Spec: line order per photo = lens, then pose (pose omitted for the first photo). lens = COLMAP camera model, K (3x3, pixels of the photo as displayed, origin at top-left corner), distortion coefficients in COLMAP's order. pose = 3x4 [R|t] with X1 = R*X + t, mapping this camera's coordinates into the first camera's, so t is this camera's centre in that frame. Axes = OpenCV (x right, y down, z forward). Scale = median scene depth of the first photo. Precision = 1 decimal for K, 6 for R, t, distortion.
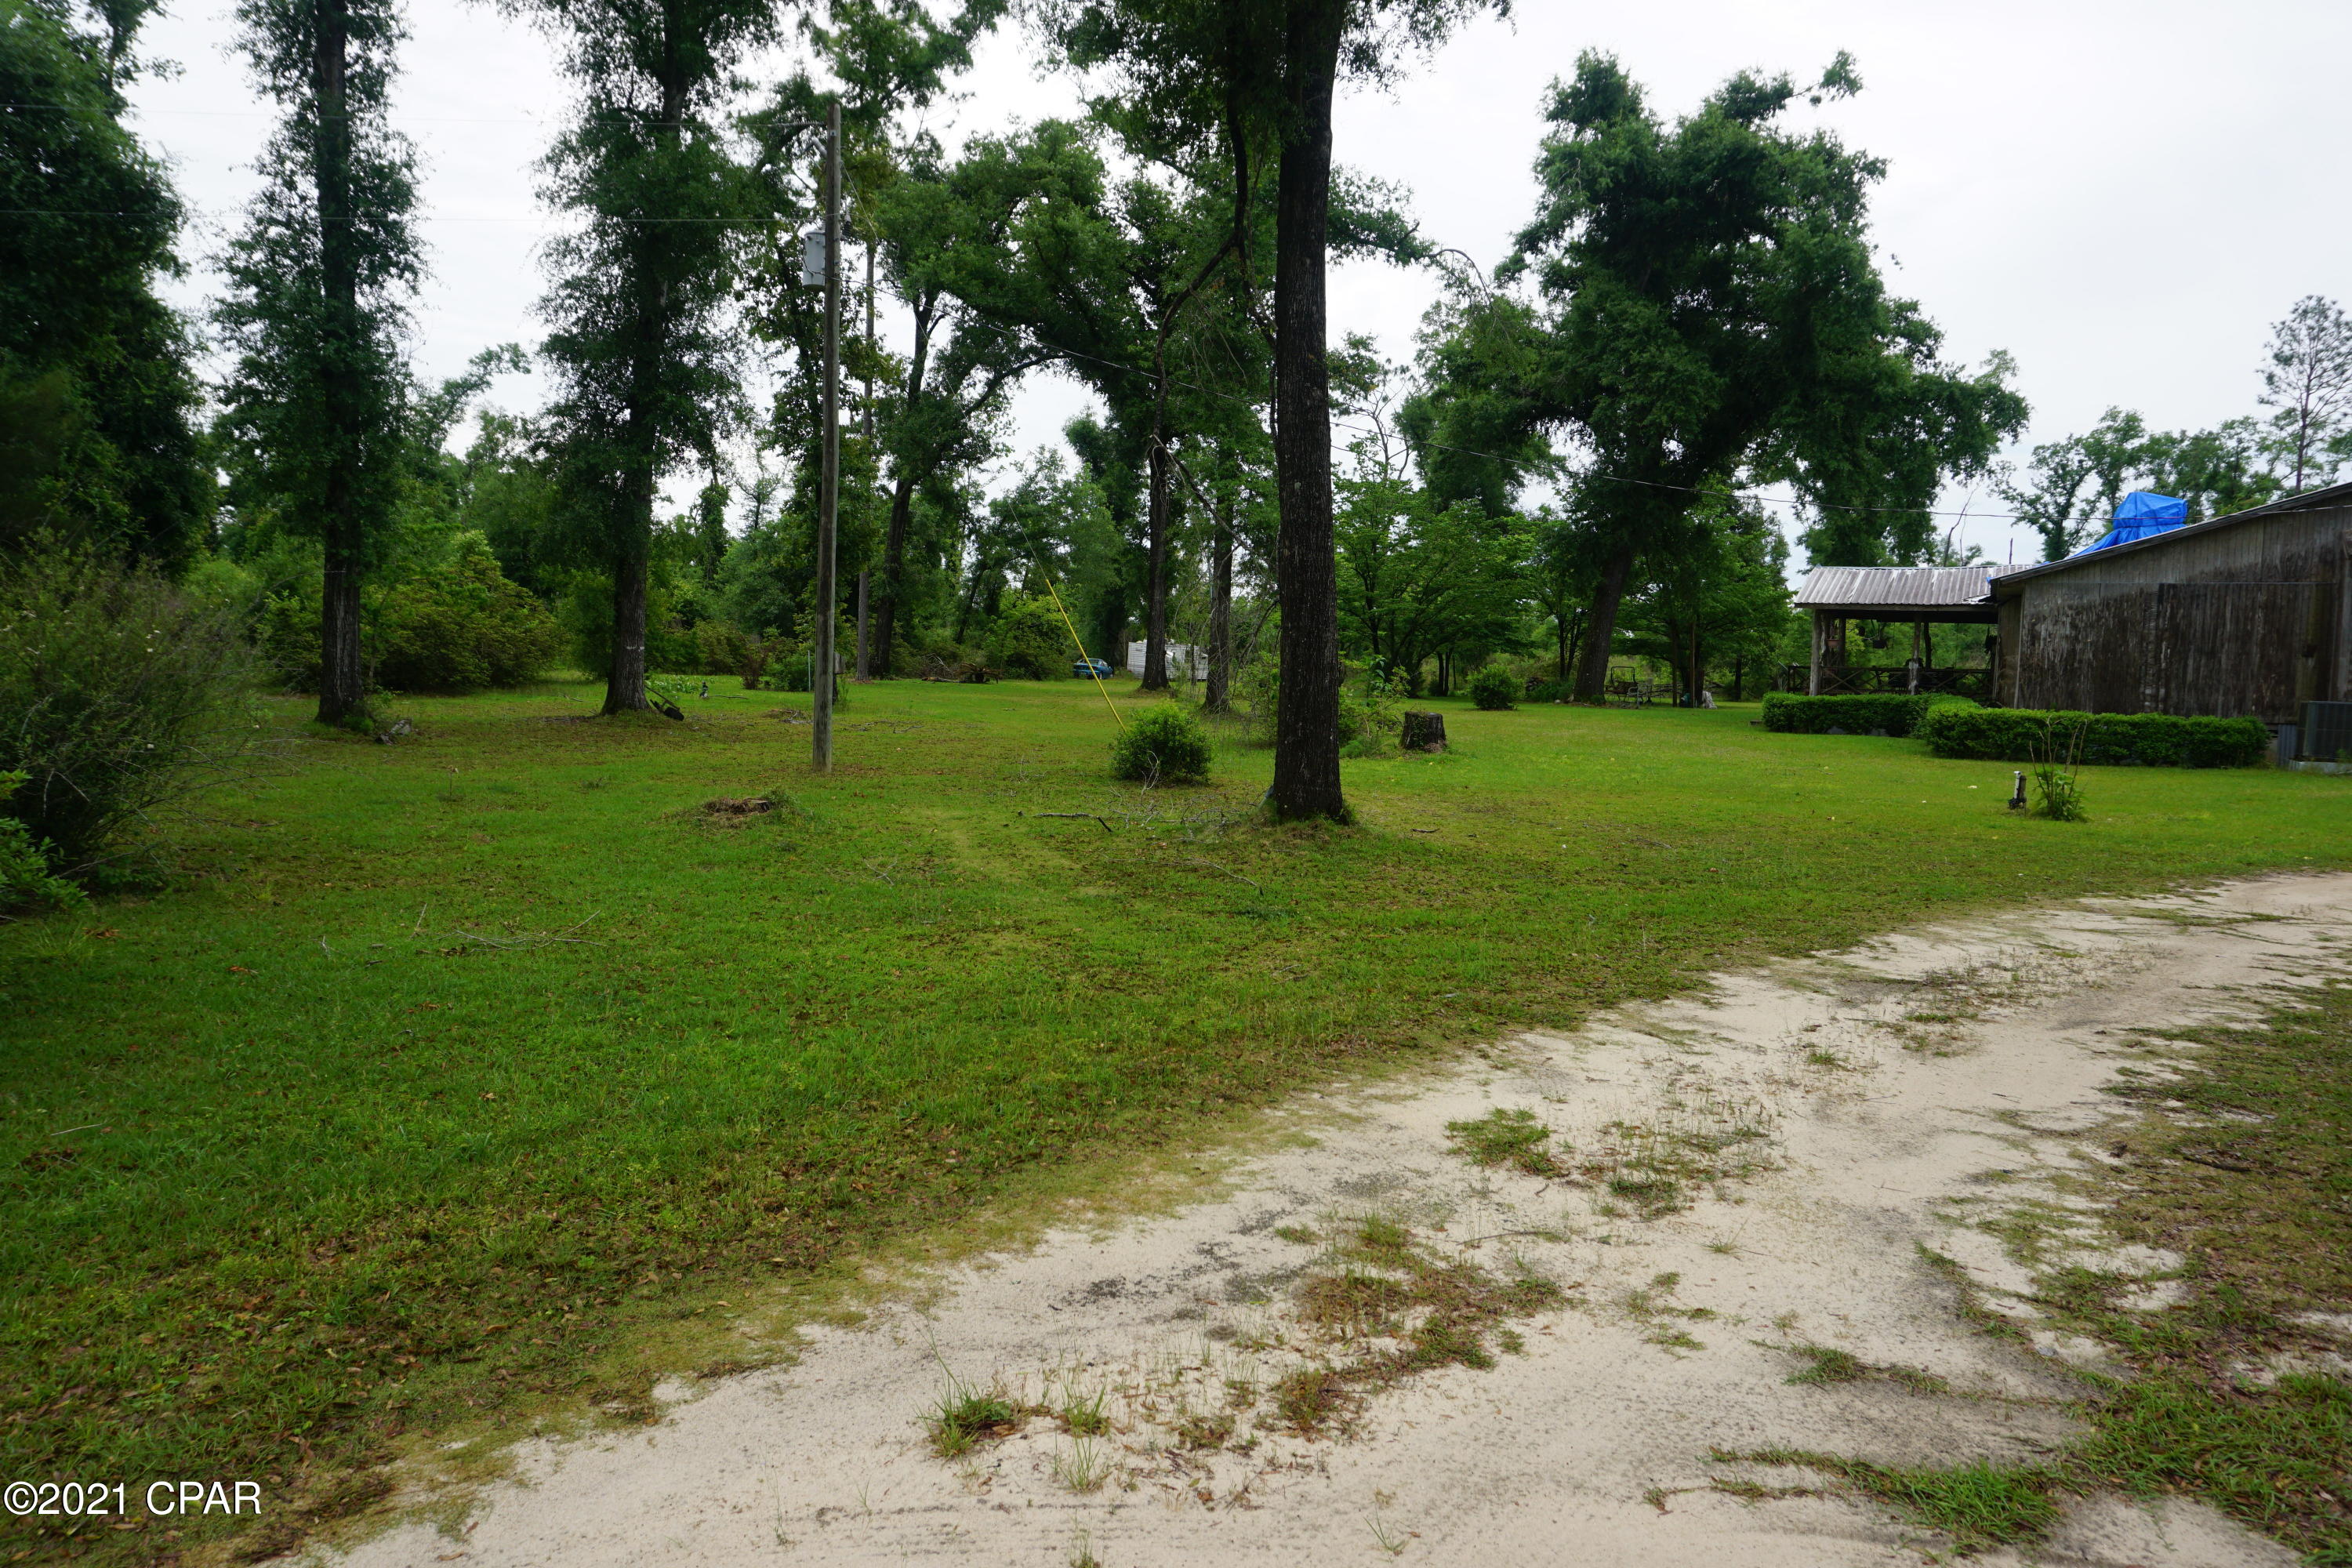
lens RADIAL K [[1648.8, 0, 1176.2], [0, 1648.8, 775.1], [0, 0, 1]] dist [-0.002925, -0.000503]
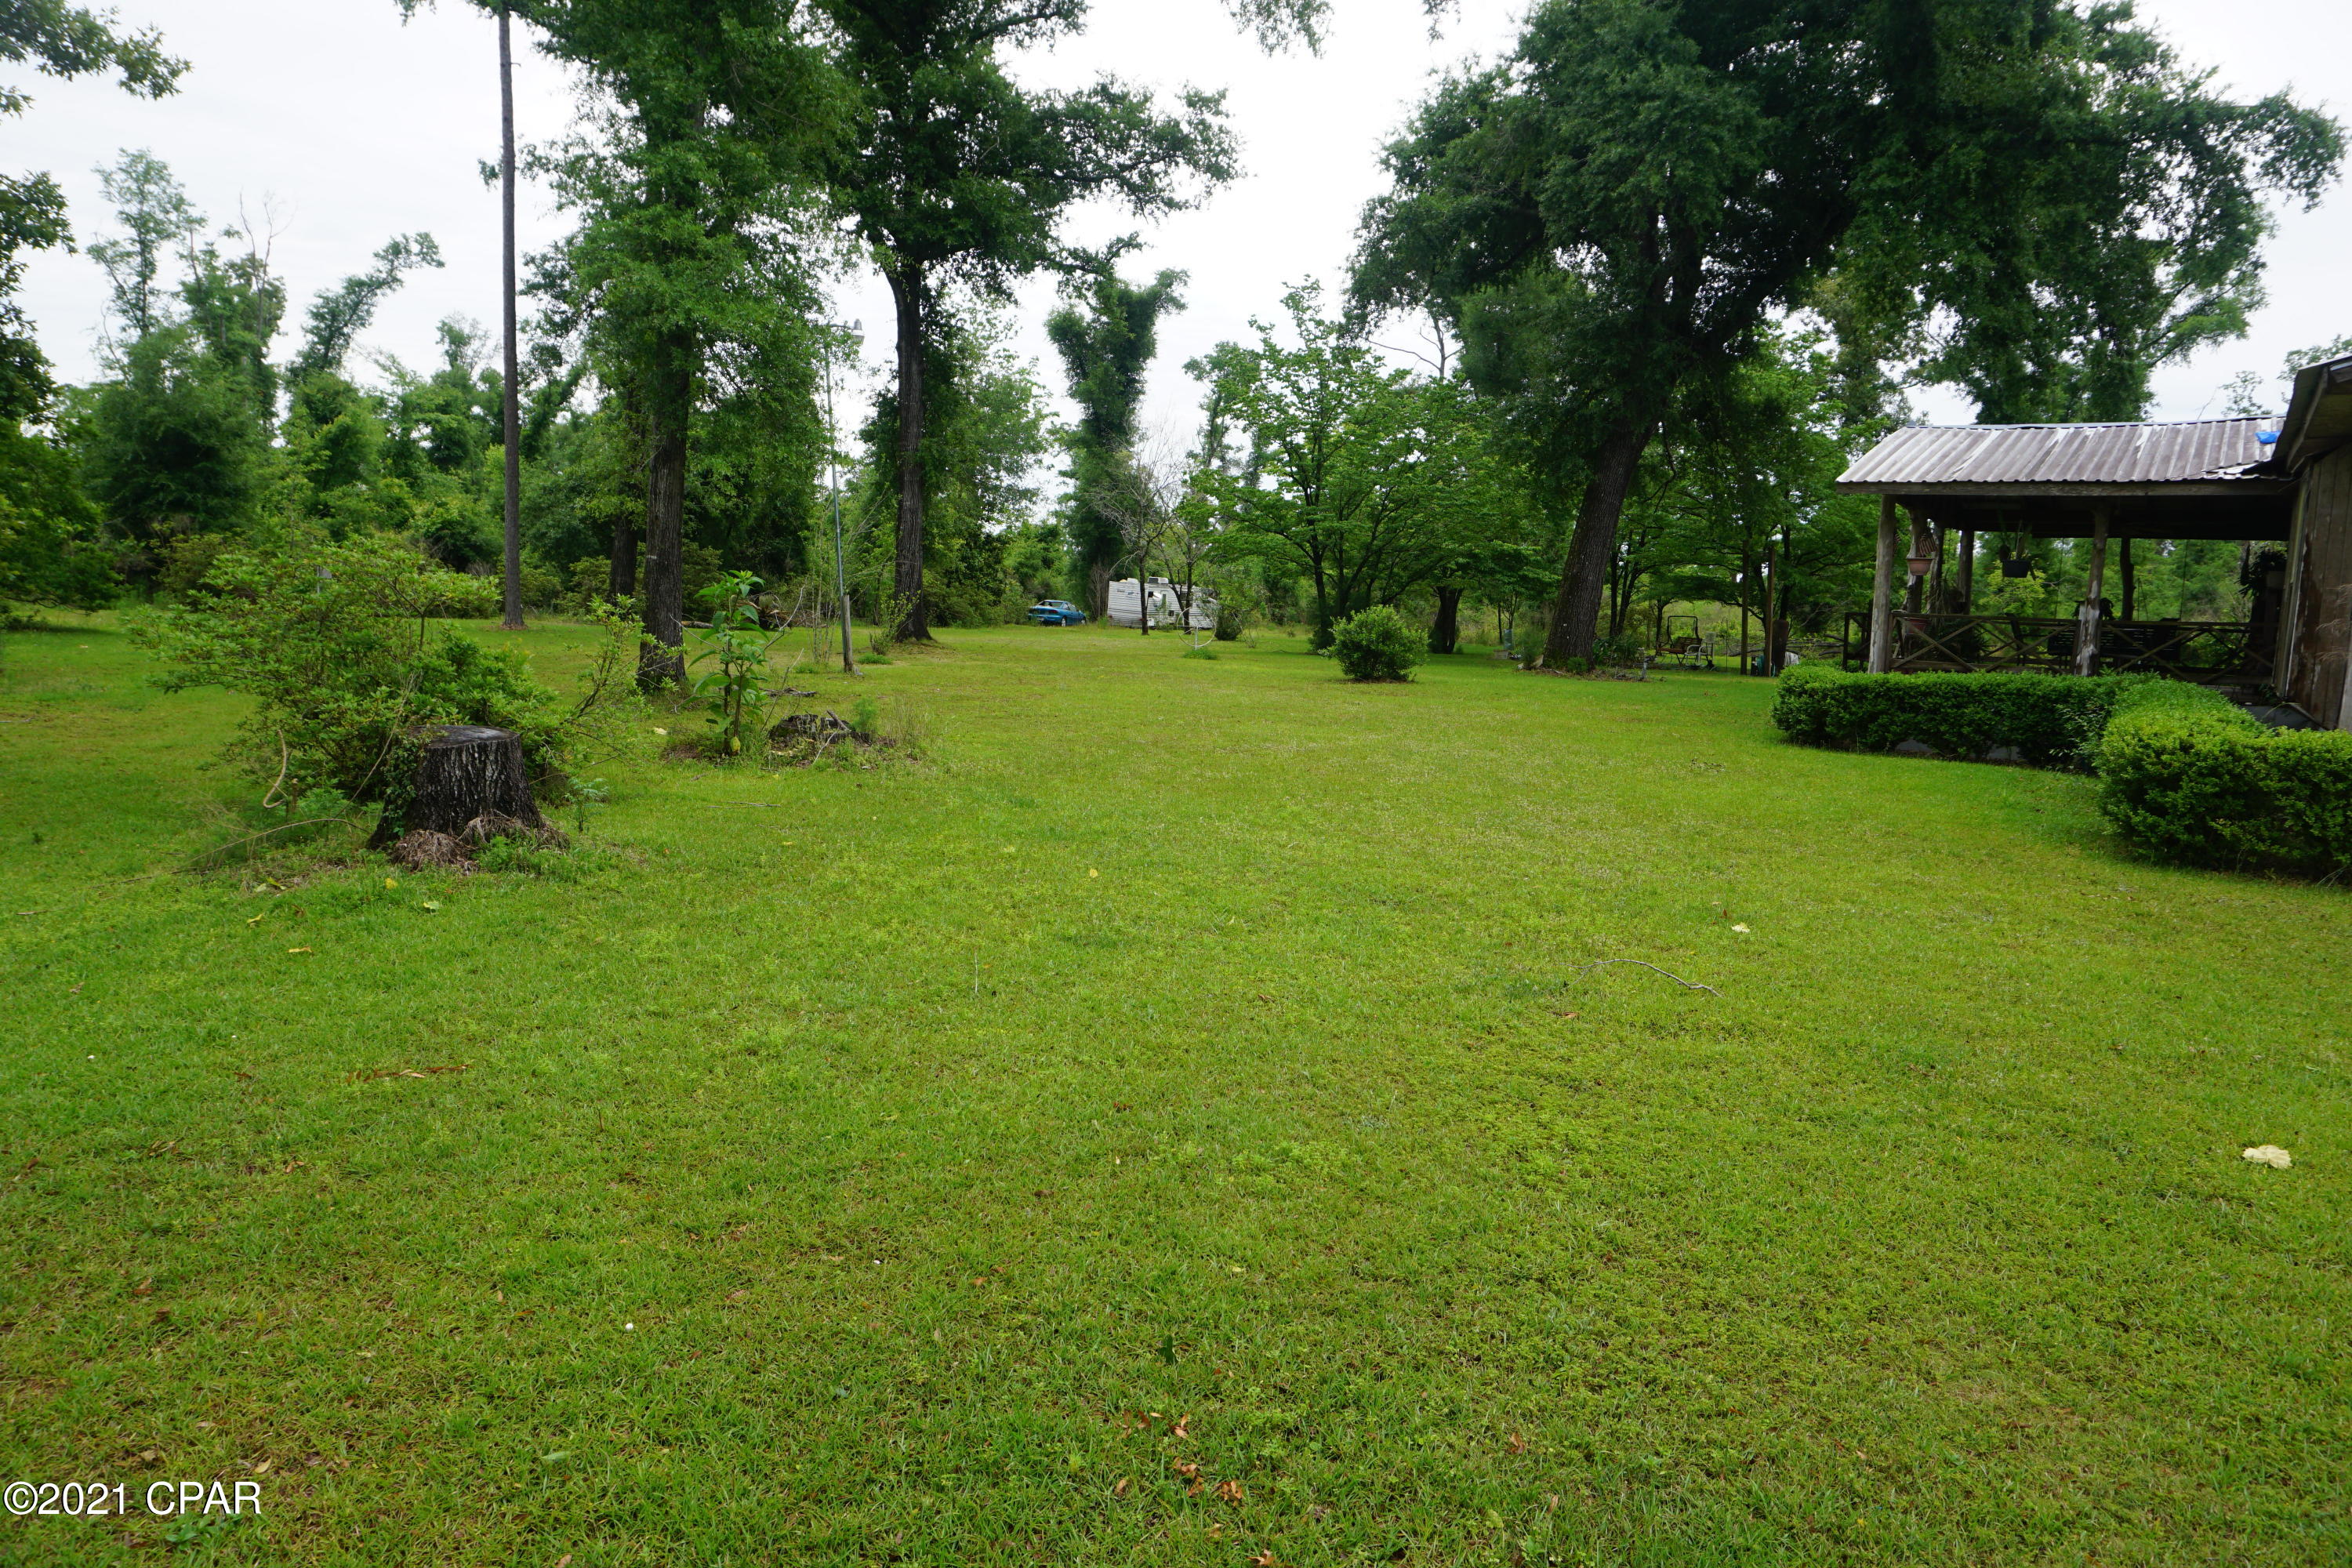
lens RADIAL K [[1589.6, 0, 1176.9], [0, 1589.6, 761.5], [0, 0, 1]] dist [-0.043643, 0.038896]
pose [[0.992509, 0.021737, -0.120224, 0.199064], [-0.018539, 0.999445, 0.027662, -0.025810], [0.120759, -0.025226, 0.992361, 0.425540]]
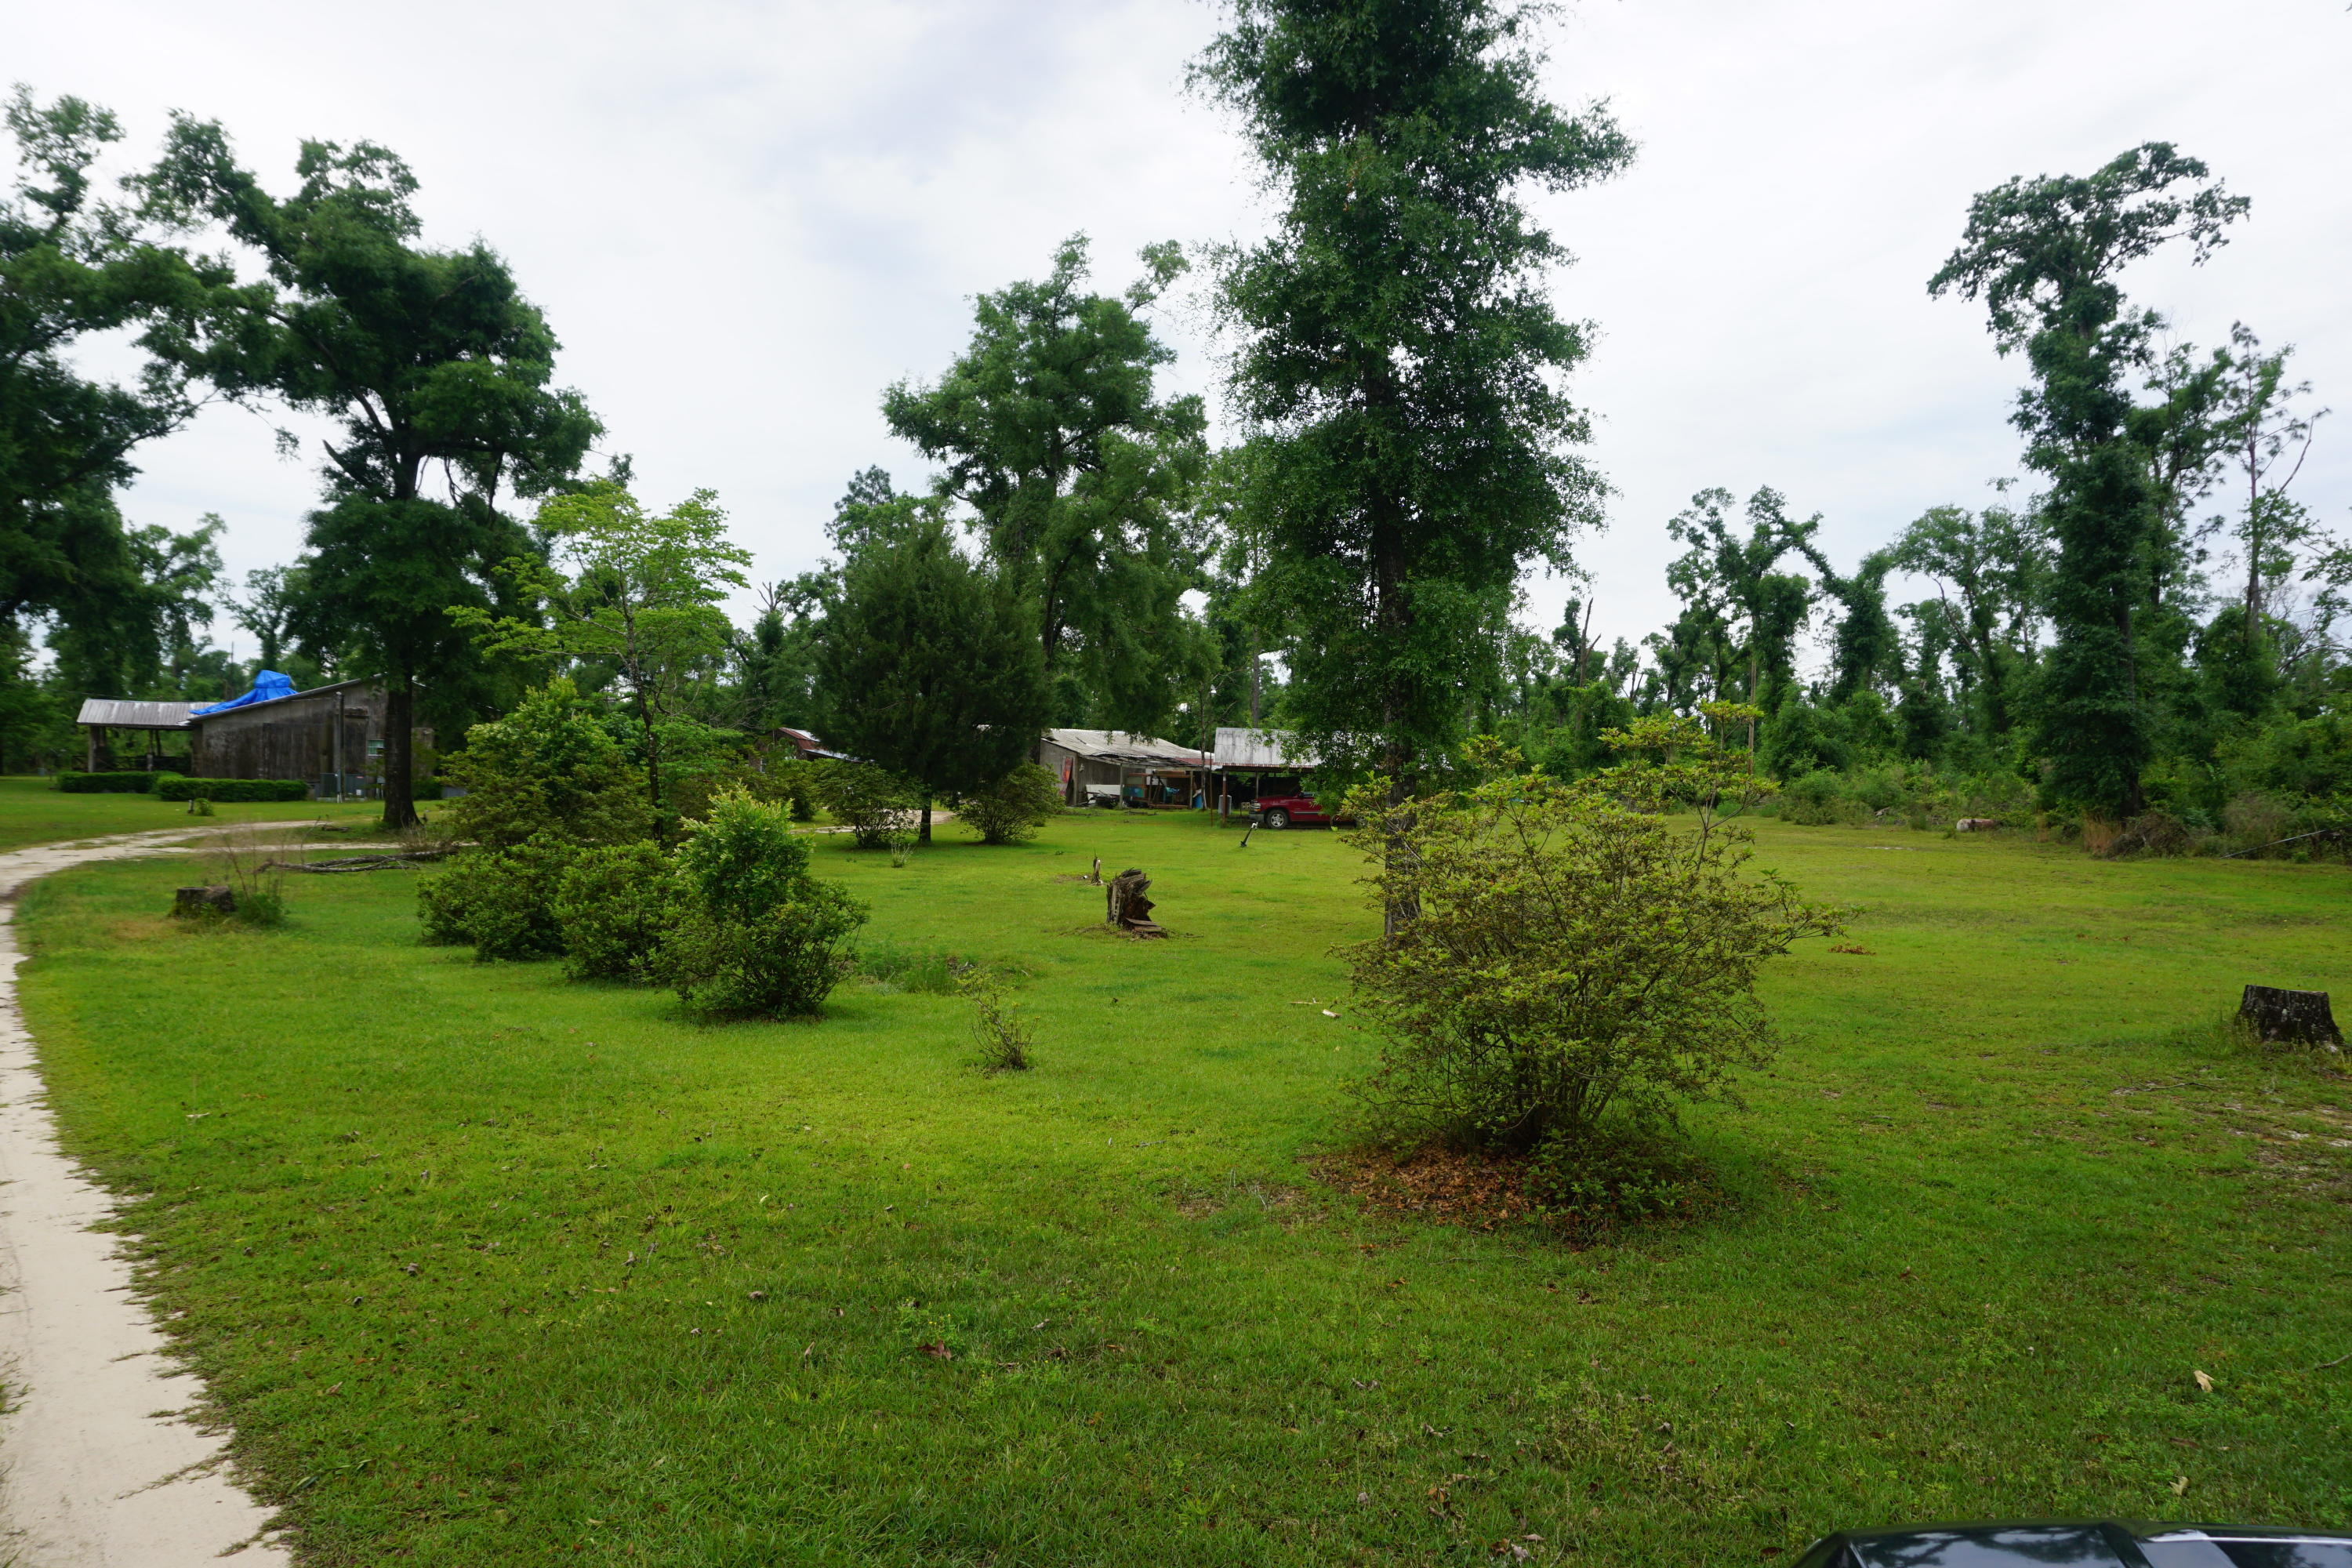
lens RADIAL K [[1589.6, 0, 1176.9], [0, 1589.6, 761.5], [0, 0, 1]] dist [-0.043643, 0.038896]
pose [[0.541957, -0.007326, 0.840374, -0.344968], [0.049631, 0.998496, -0.023302, 0.032364], [-0.838939, 0.054337, 0.541506, -0.775216]]
